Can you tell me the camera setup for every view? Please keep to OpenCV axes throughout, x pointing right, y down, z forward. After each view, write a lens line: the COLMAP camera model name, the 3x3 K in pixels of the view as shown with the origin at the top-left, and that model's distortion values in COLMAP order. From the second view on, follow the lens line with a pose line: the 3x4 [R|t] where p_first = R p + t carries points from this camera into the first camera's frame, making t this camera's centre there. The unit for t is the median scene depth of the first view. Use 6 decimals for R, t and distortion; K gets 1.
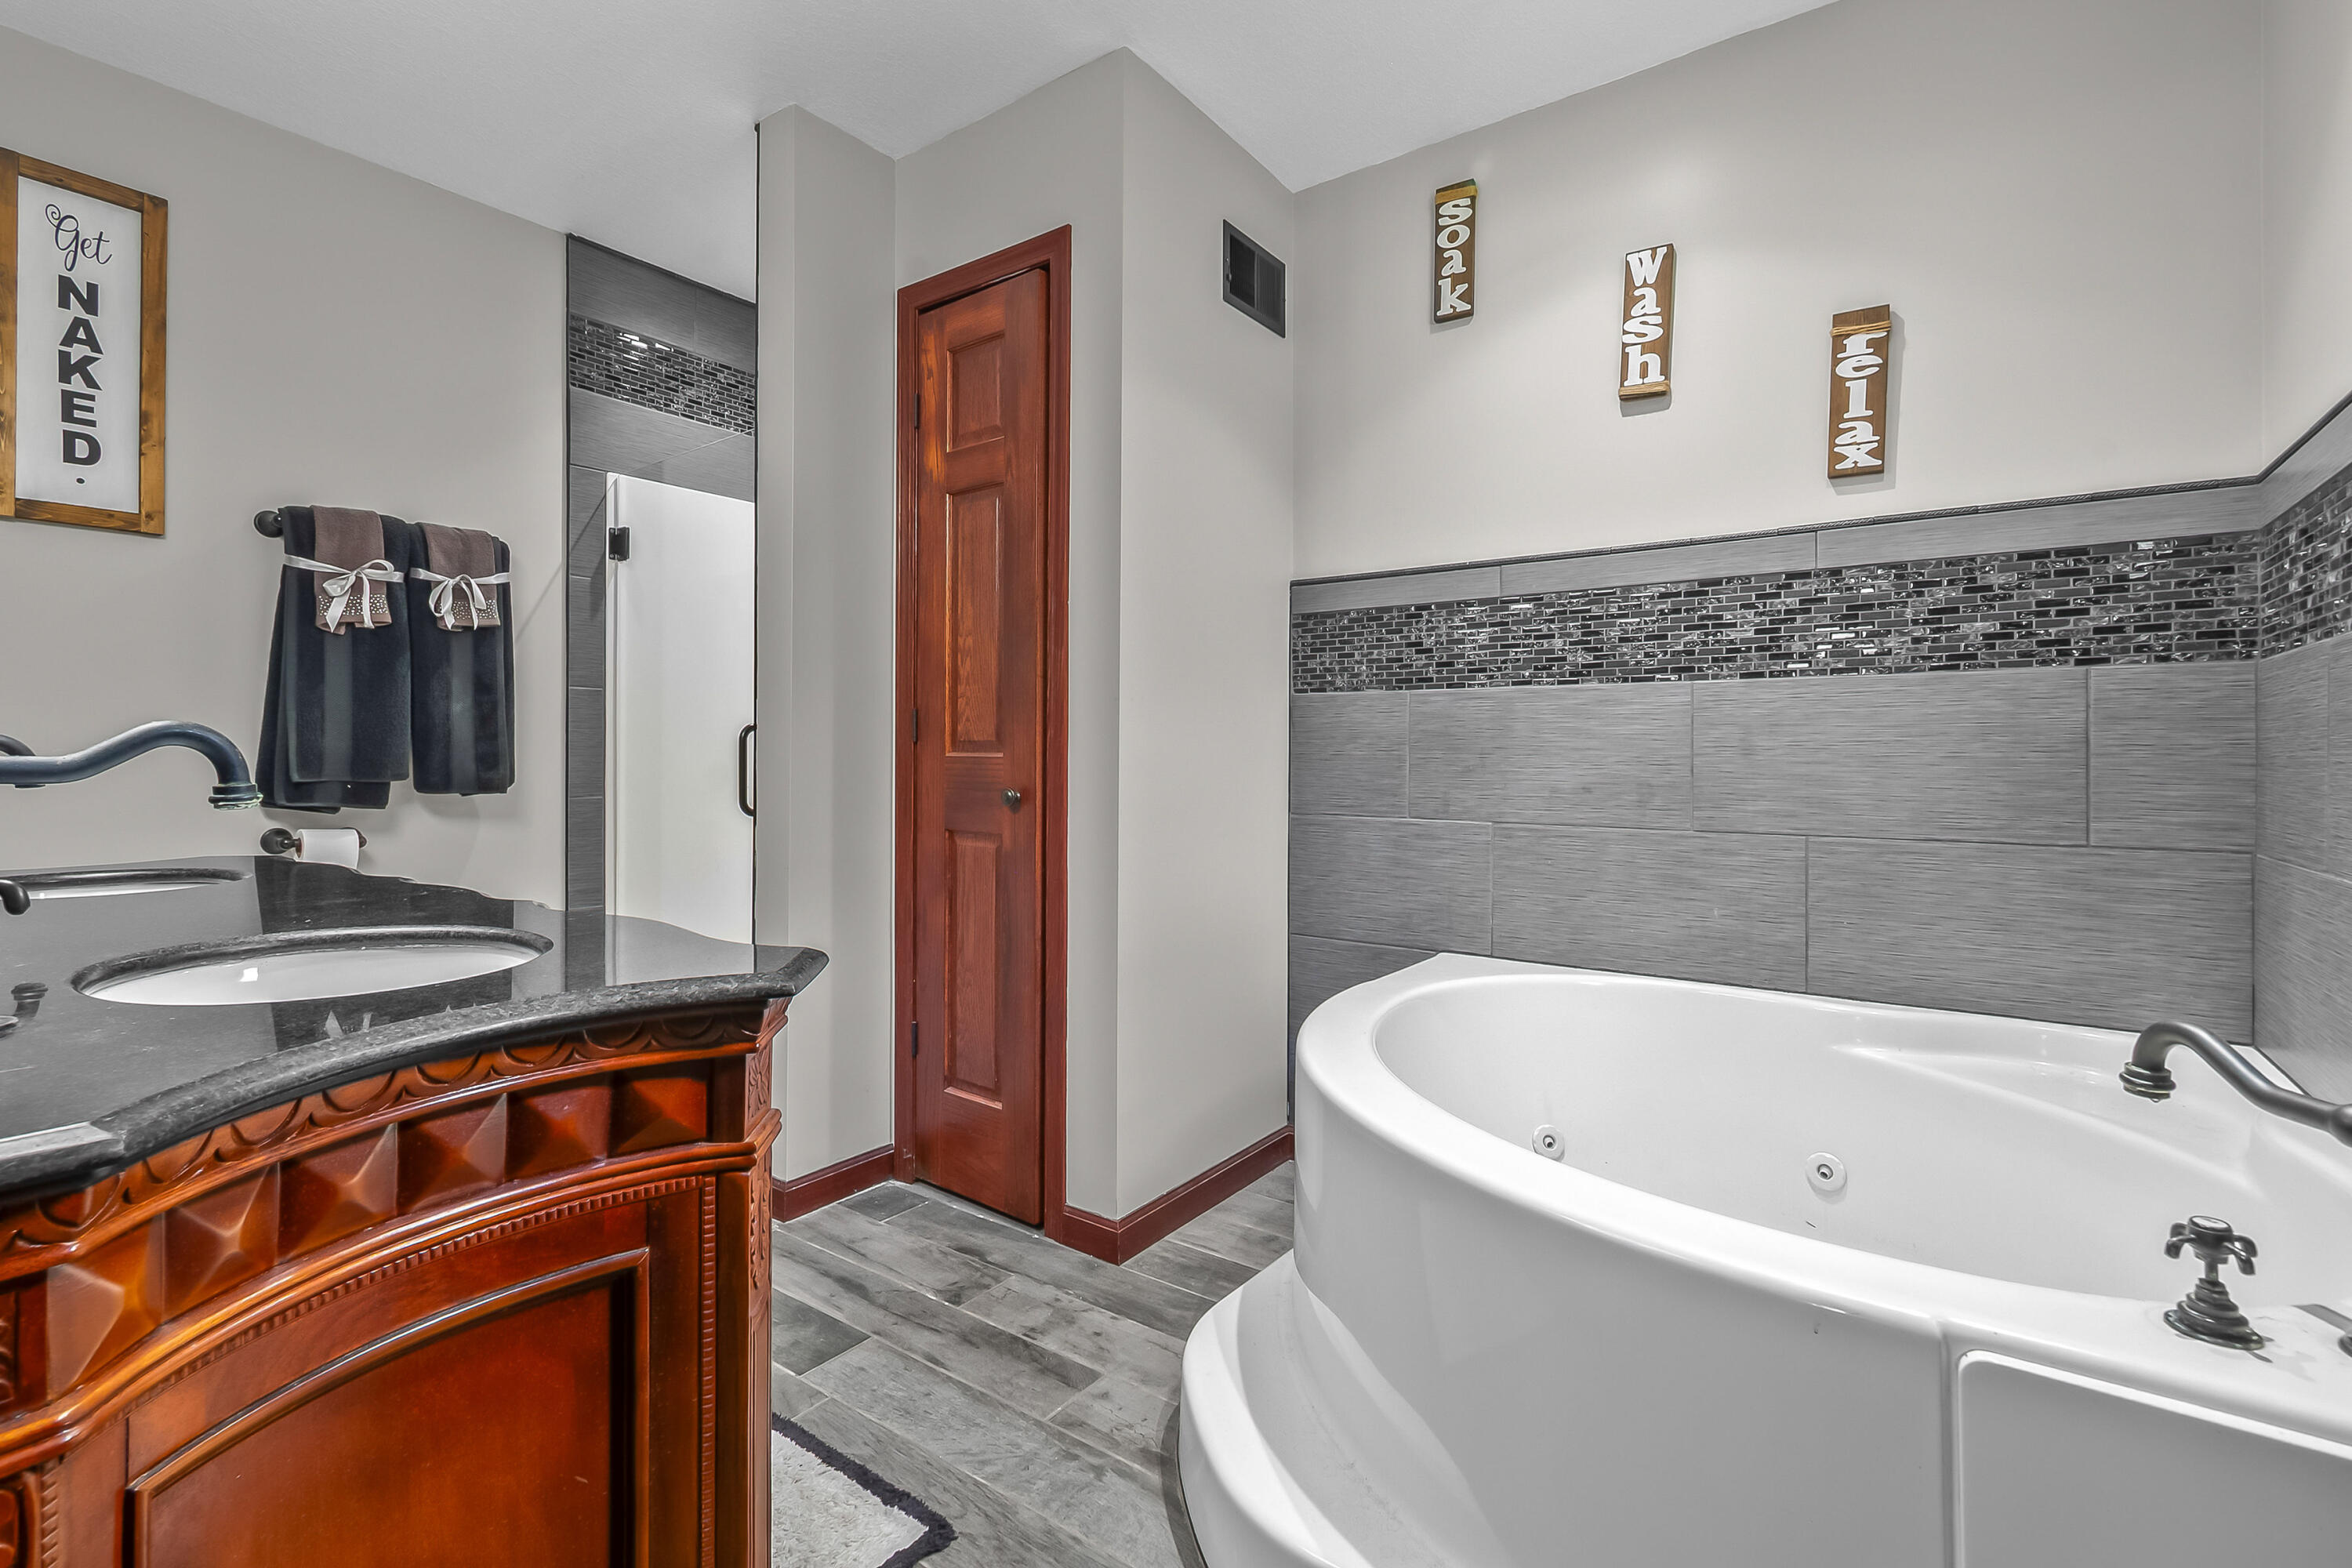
lens RADIAL K [[1075.5, 0, 1165.3], [0, 1075.5, 767.1], [0, 0, 1]] dist [0.000814, -0.001135]
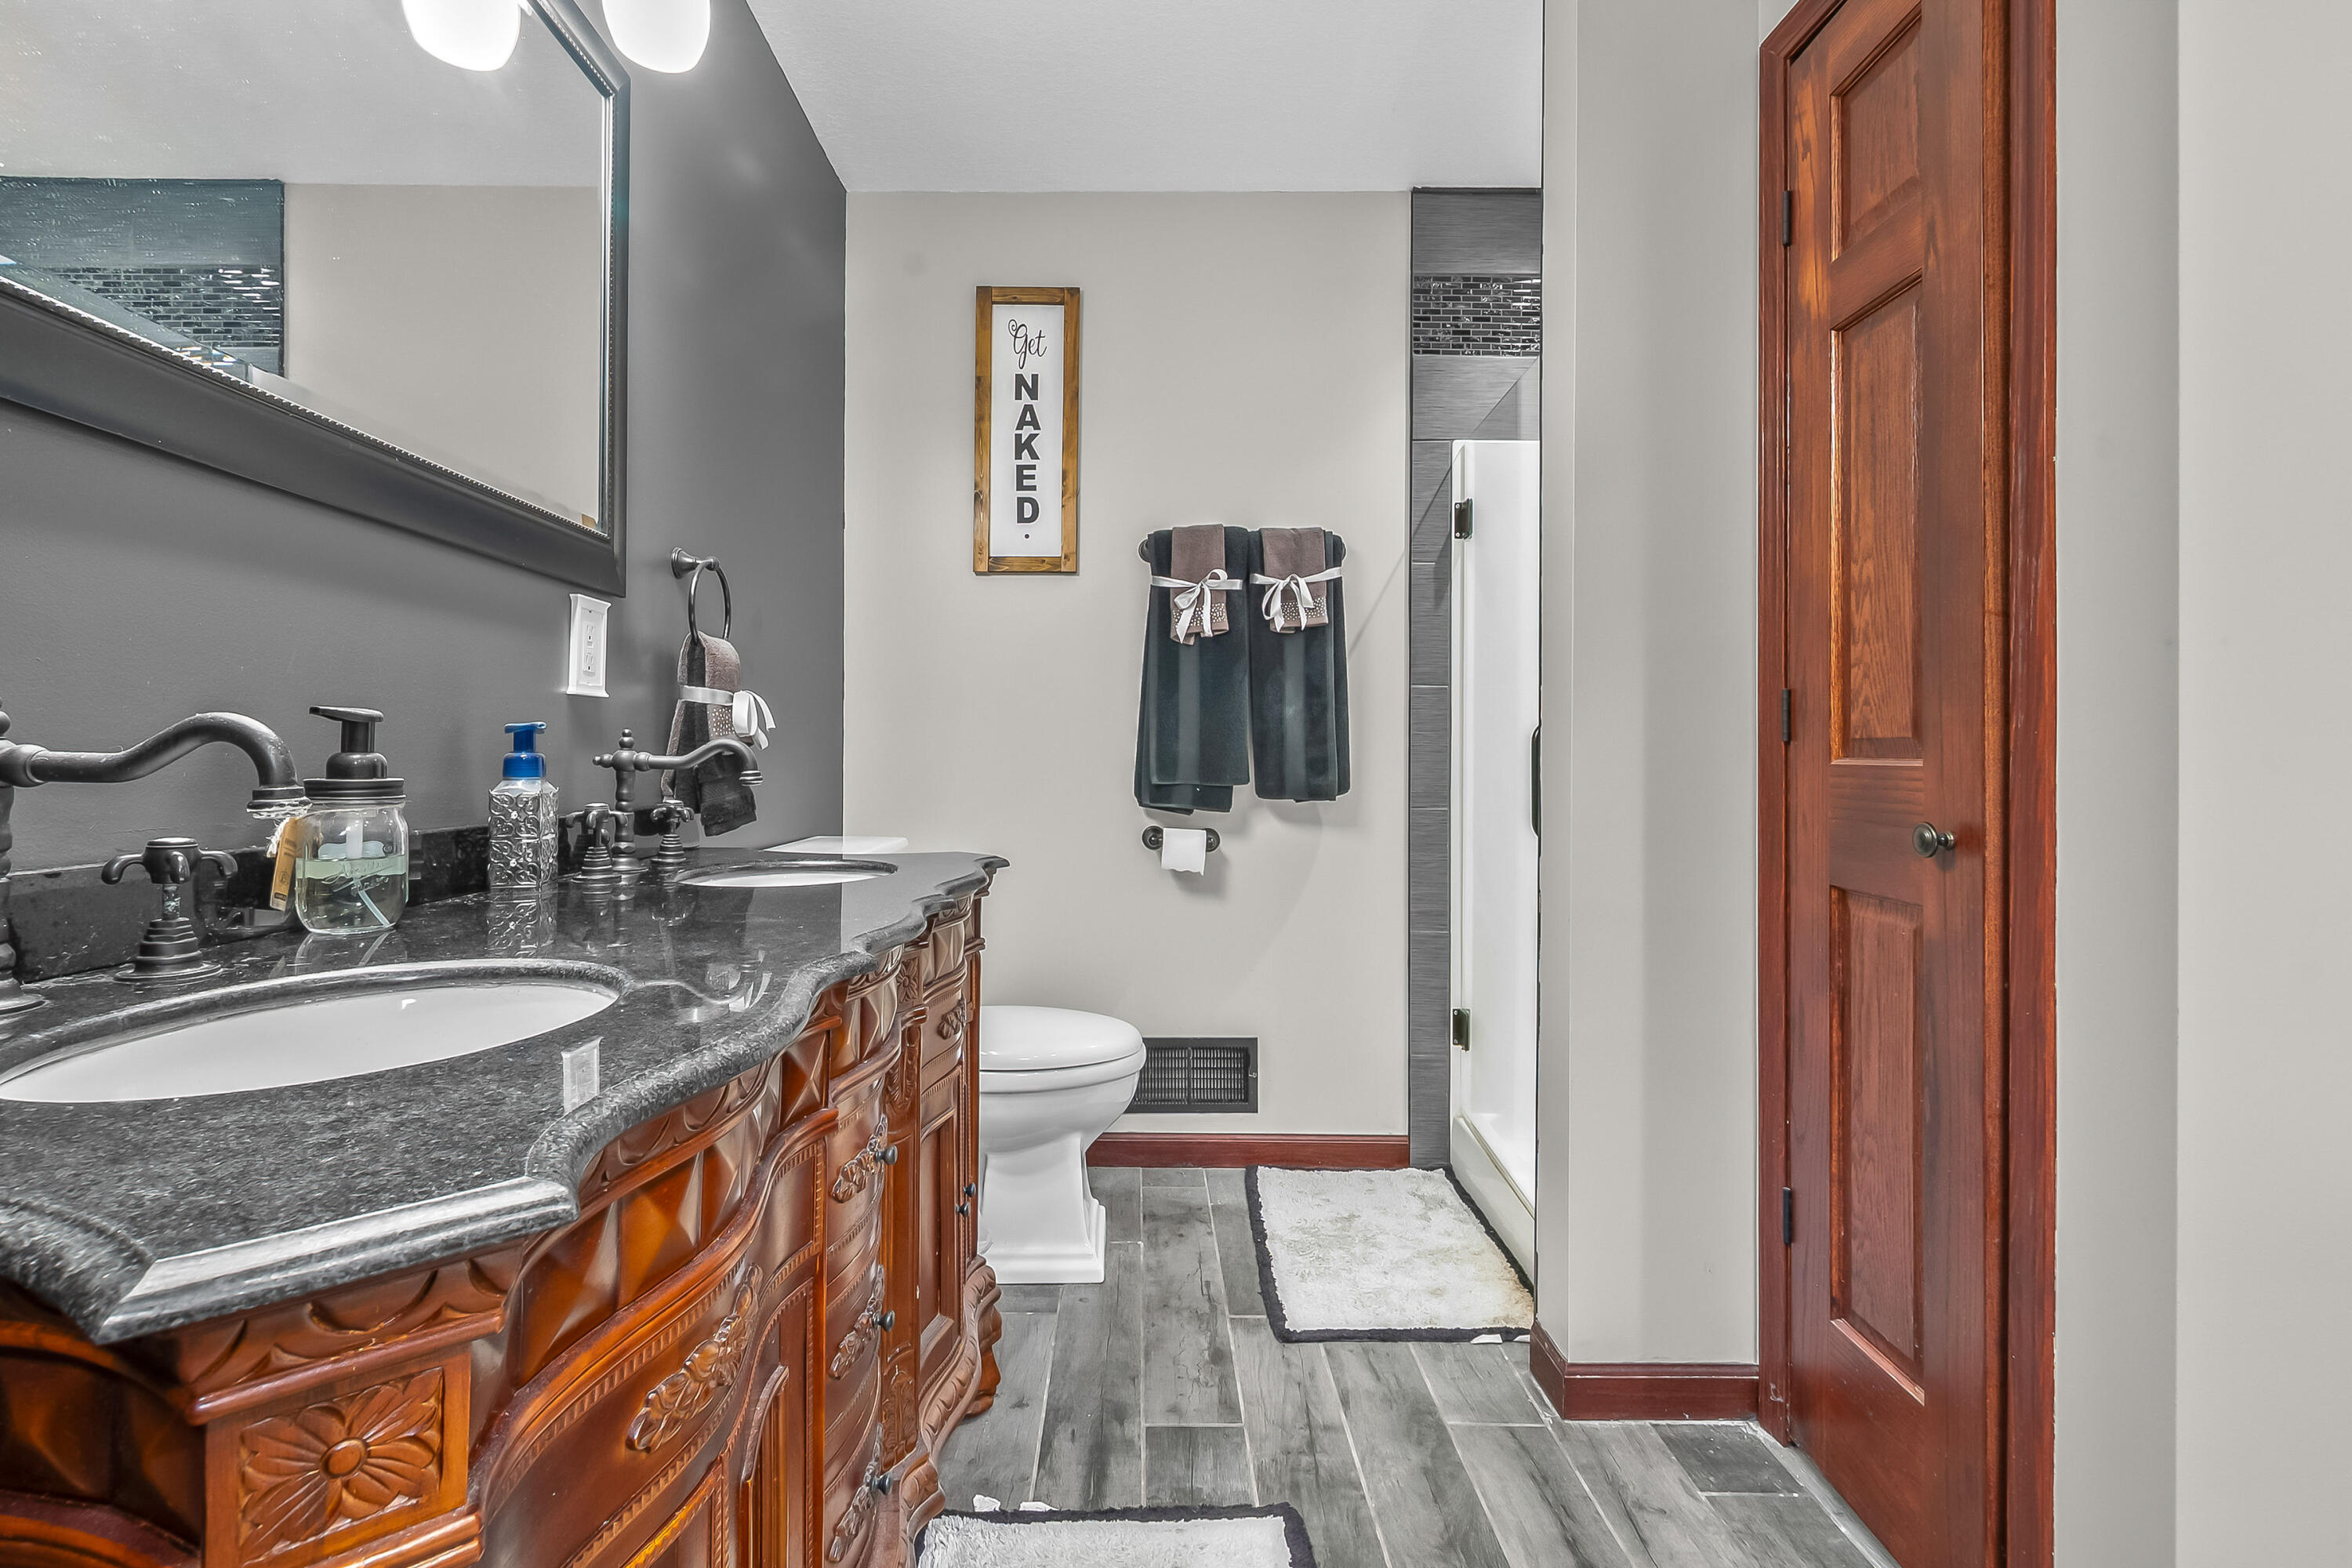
lens RADIAL K [[1075.5, 0, 1165.9], [0, 1075.5, 748.7], [0, 0, 1]] dist [0.000814, -0.001135]
pose [[0.580586, -0.005418, -0.814181, 0.071902], [-0.014224, 0.999758, -0.016796, -0.003787], [0.814075, 0.021332, 0.580368, 0.353202]]
